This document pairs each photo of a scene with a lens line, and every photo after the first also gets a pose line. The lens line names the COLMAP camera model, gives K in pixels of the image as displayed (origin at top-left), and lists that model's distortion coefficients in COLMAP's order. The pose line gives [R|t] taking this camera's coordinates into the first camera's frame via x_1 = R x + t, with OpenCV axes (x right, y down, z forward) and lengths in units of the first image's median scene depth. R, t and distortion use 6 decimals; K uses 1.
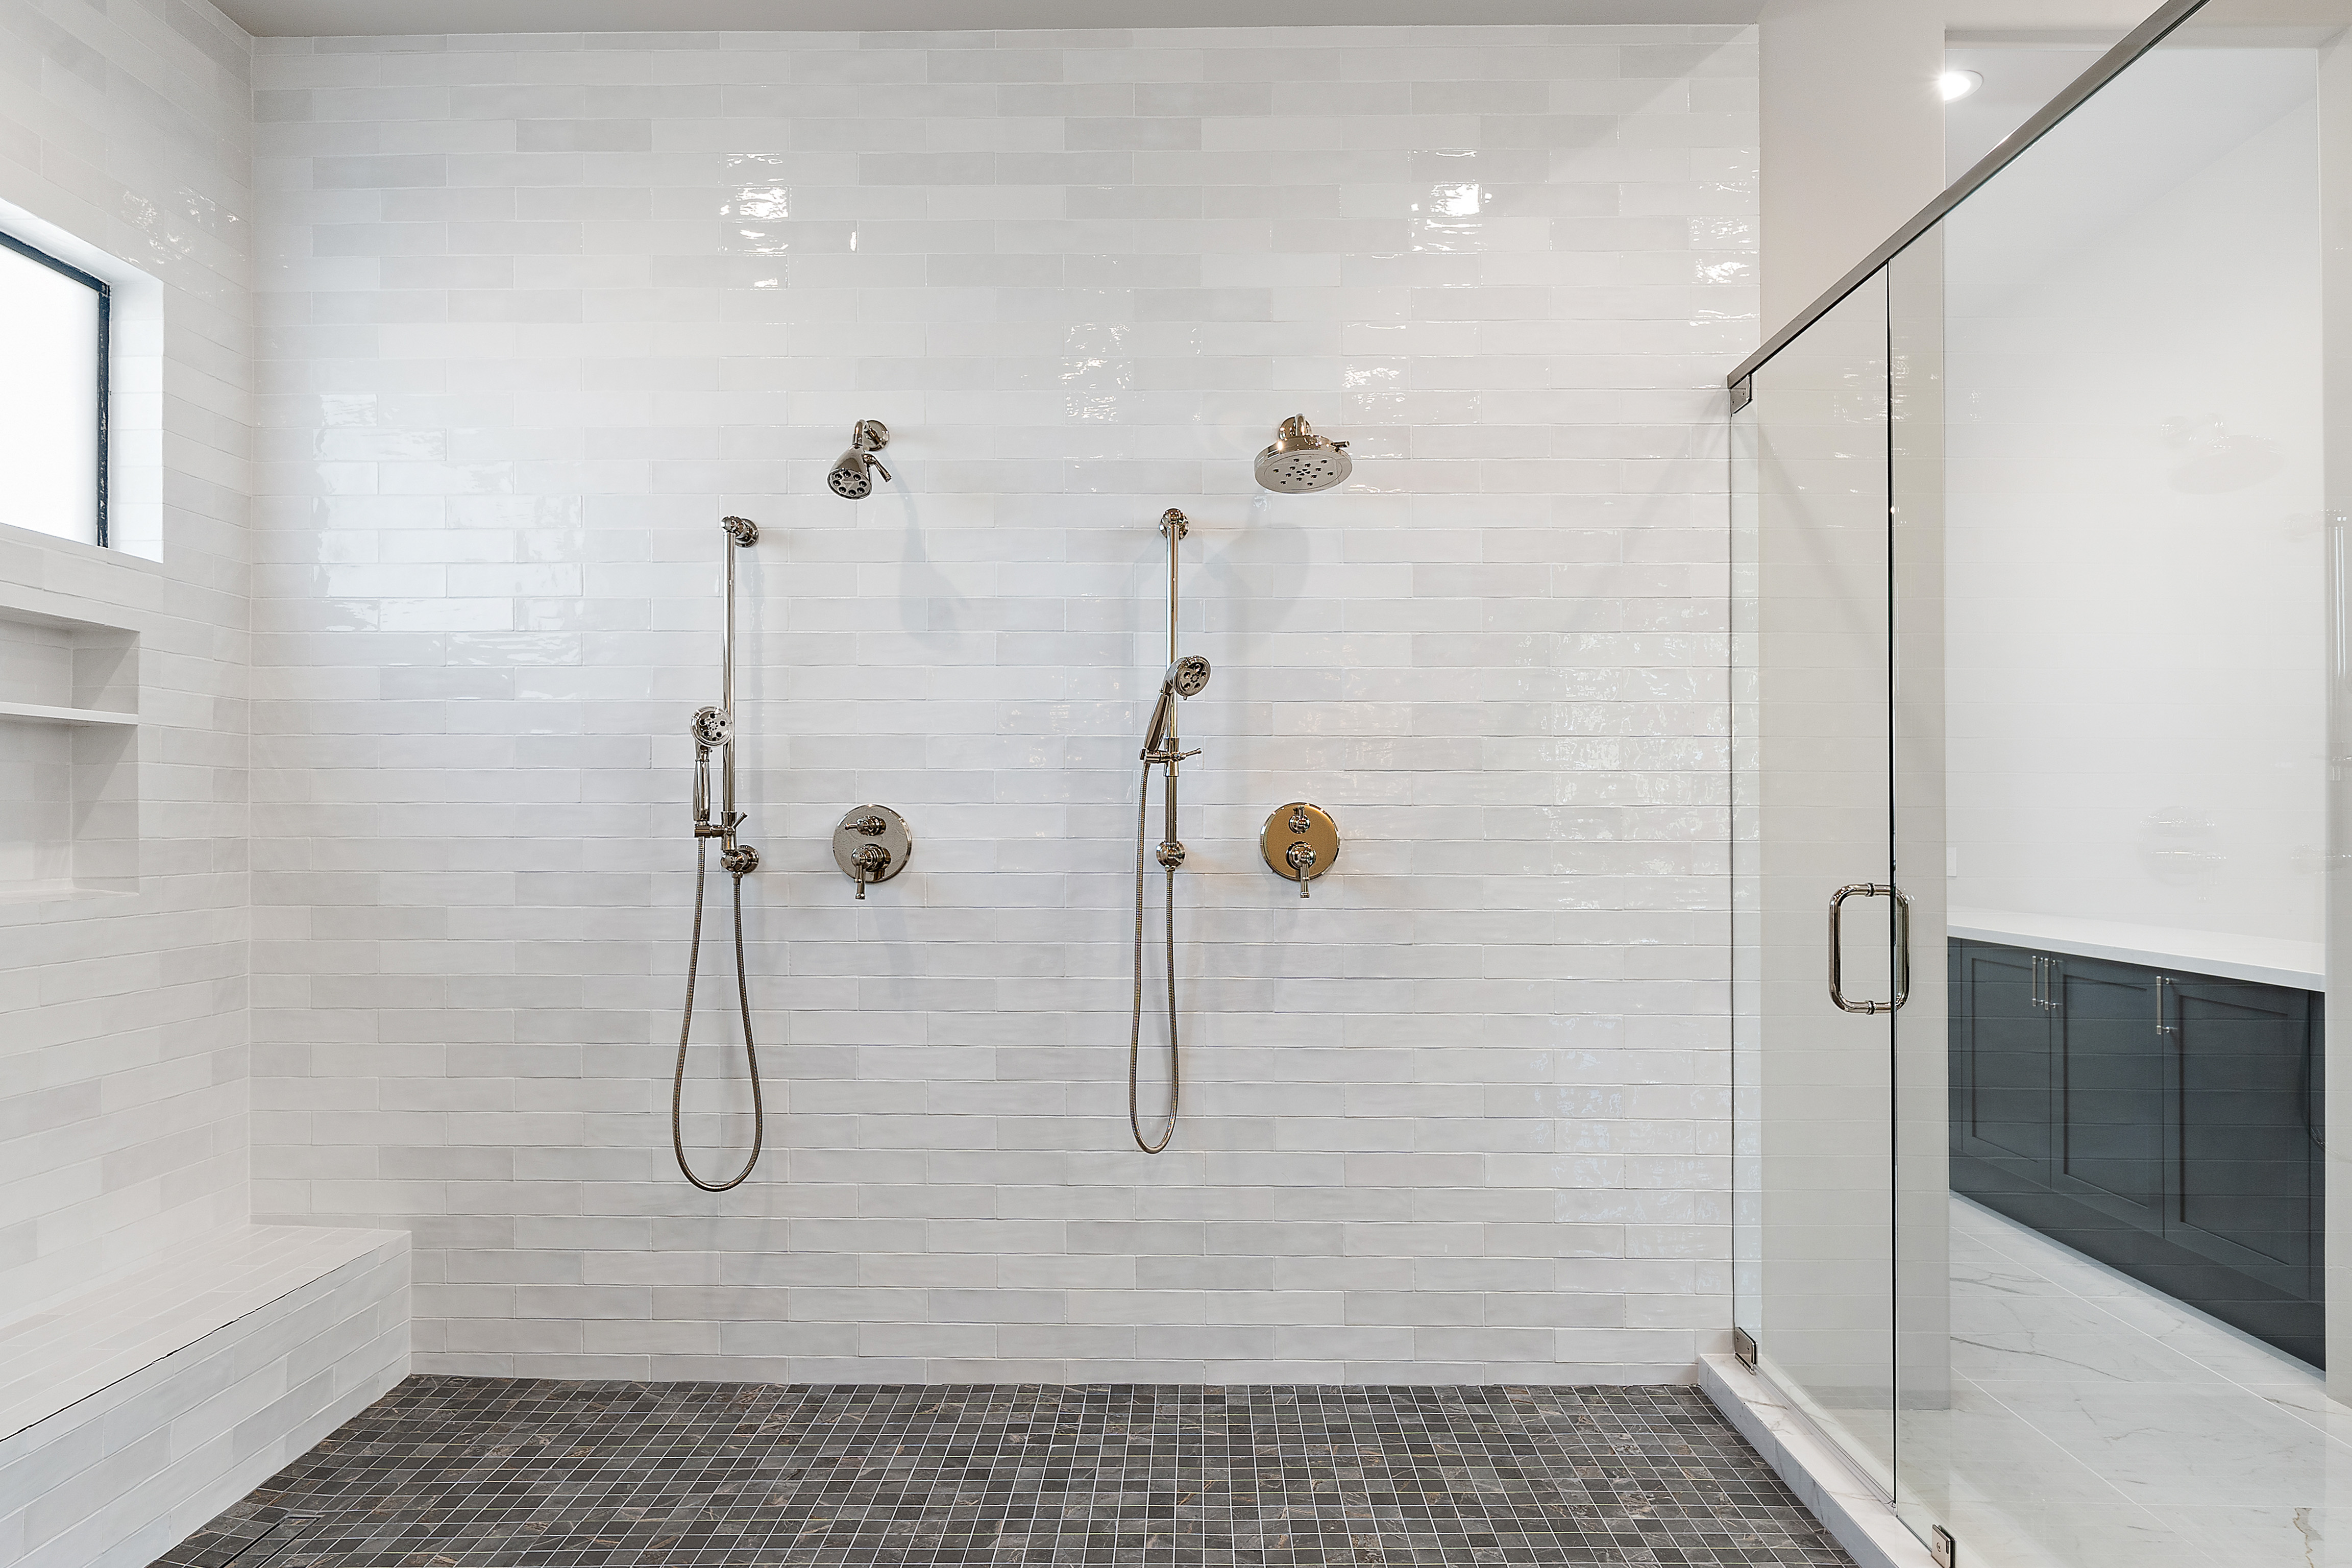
lens RADIAL K [[1412.5, 0, 1176.2], [0, 1412.5, 809.8], [0, 0, 1]] dist [-0.004780, -0.000643]
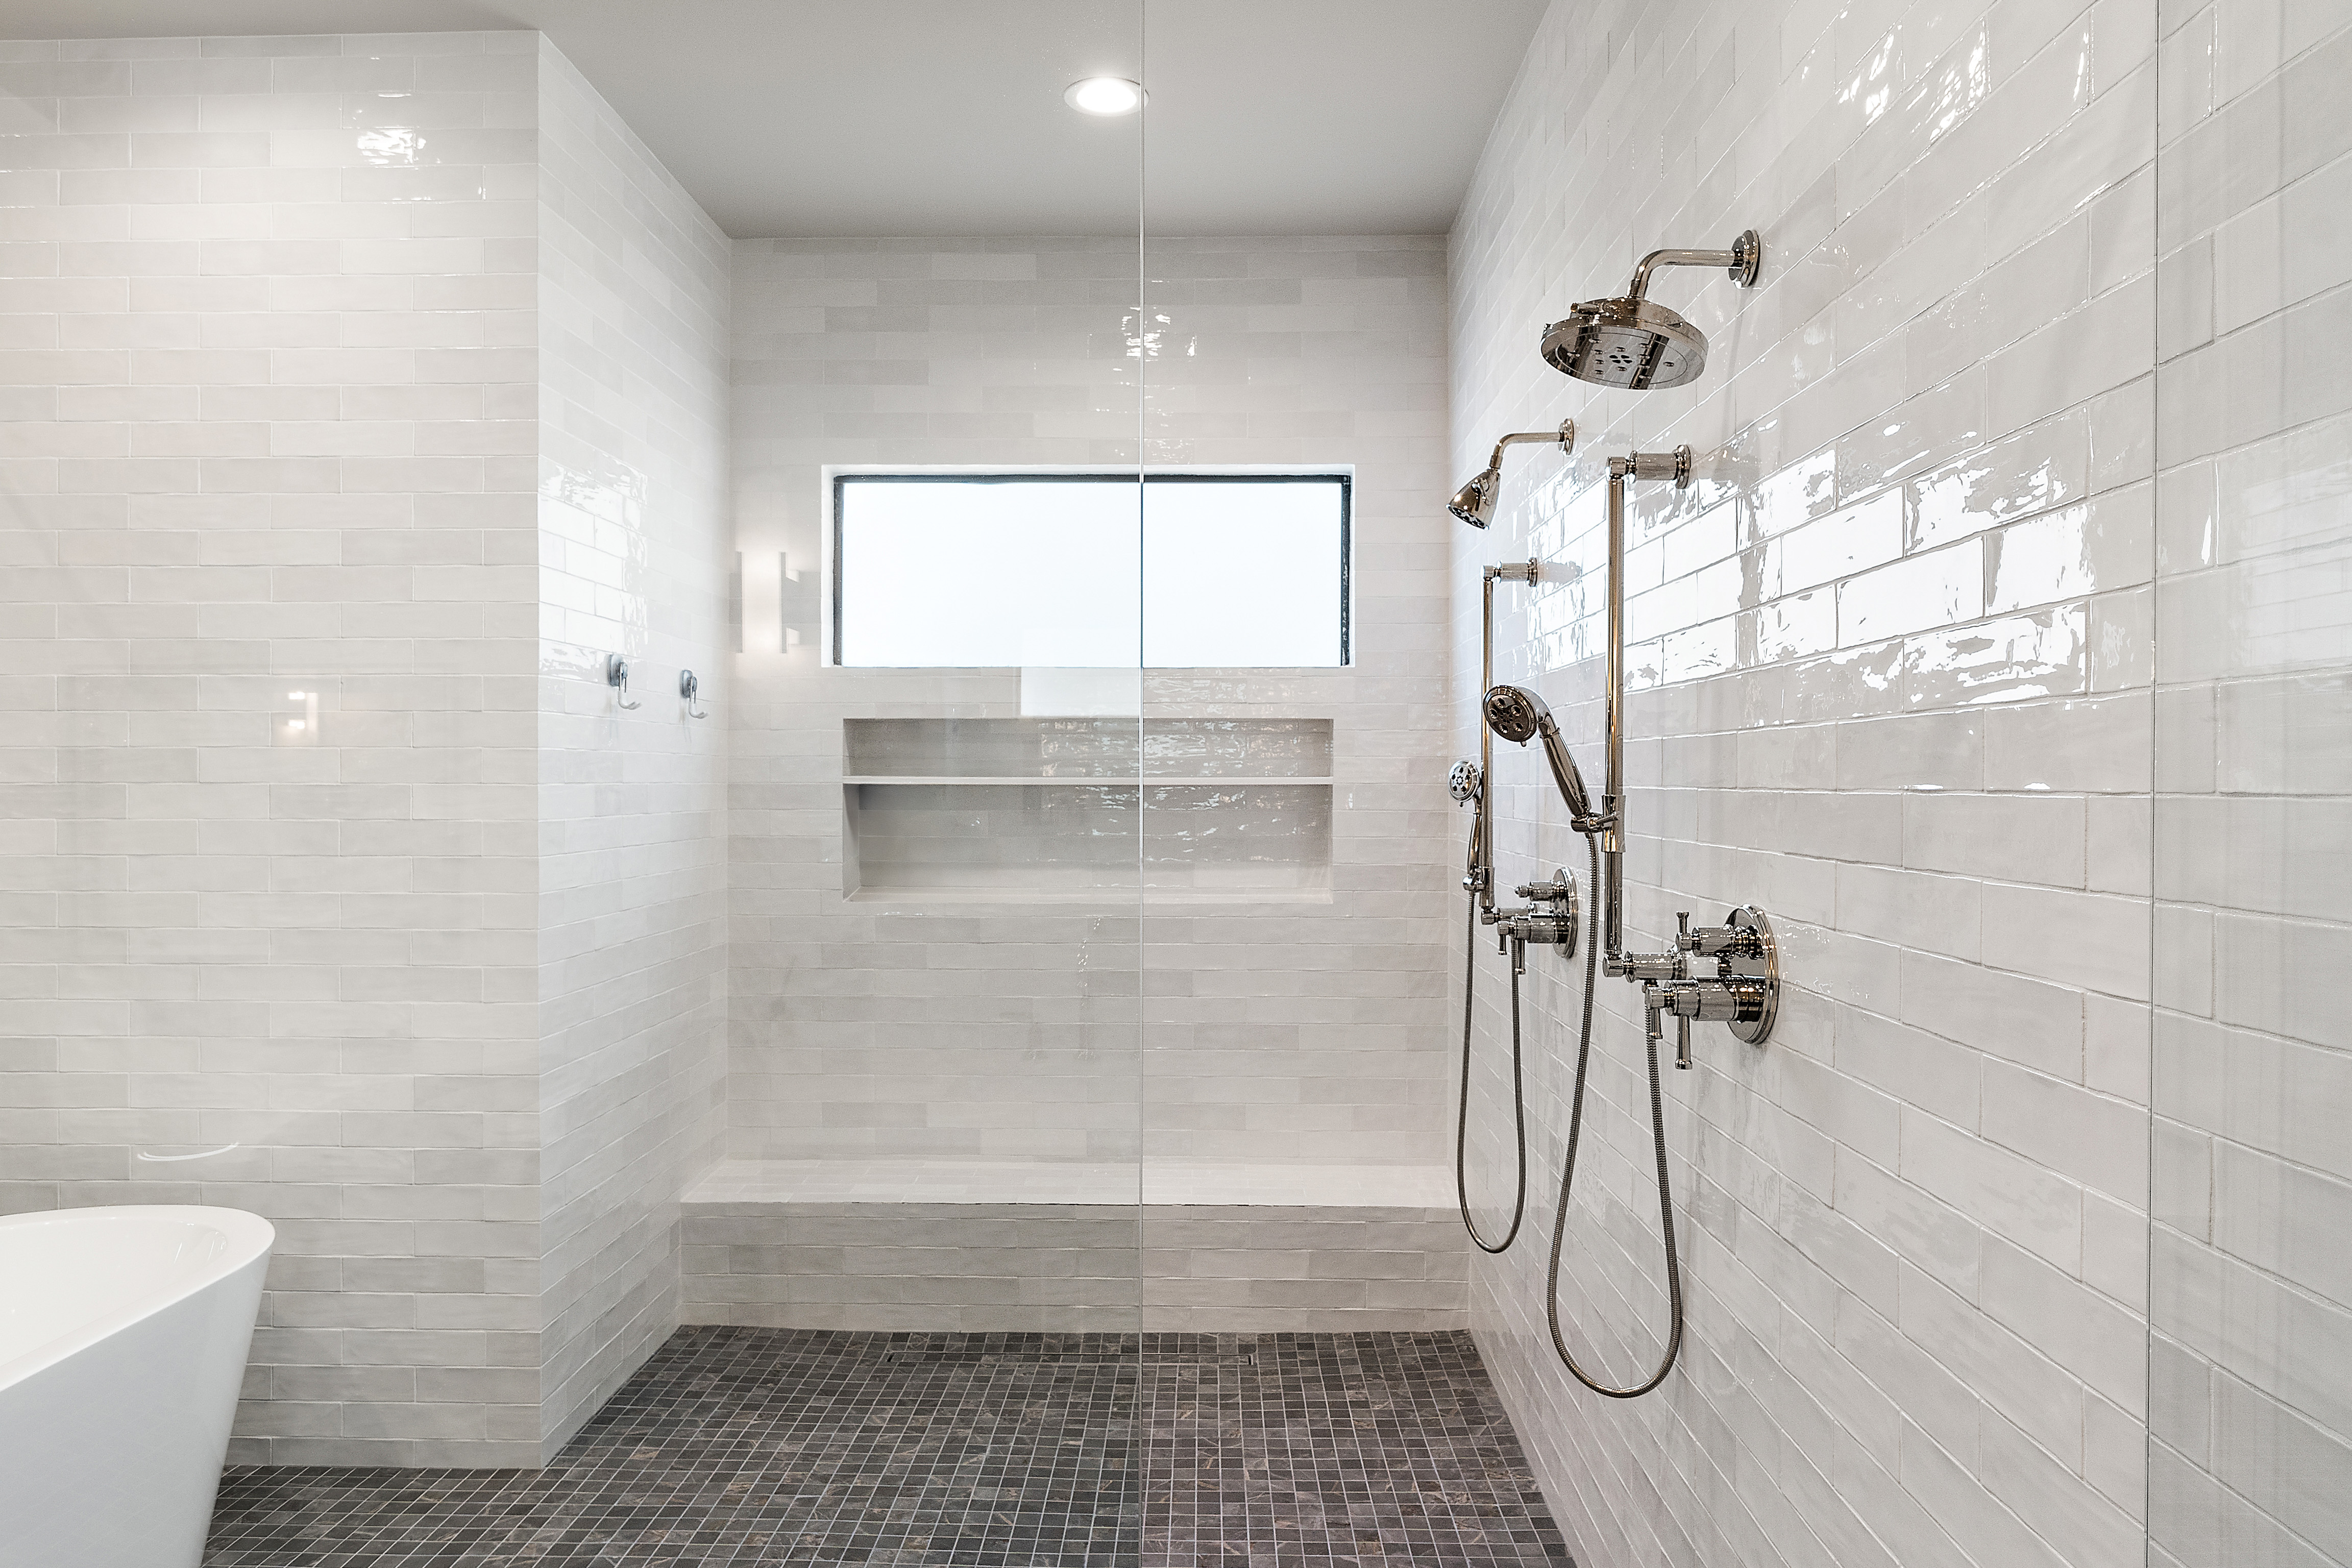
lens RADIAL K [[1473.5, 0, 1176.0], [0, 1473.5, 784.0], [0, 0, 1]] dist [-0.003347, -0.000359]
pose [[-0.000695, 0.006108, -0.999981, 0.769248], [0.008616, 0.999944, 0.006101, -0.072241], [0.999963, -0.008611, -0.000747, 0.854245]]
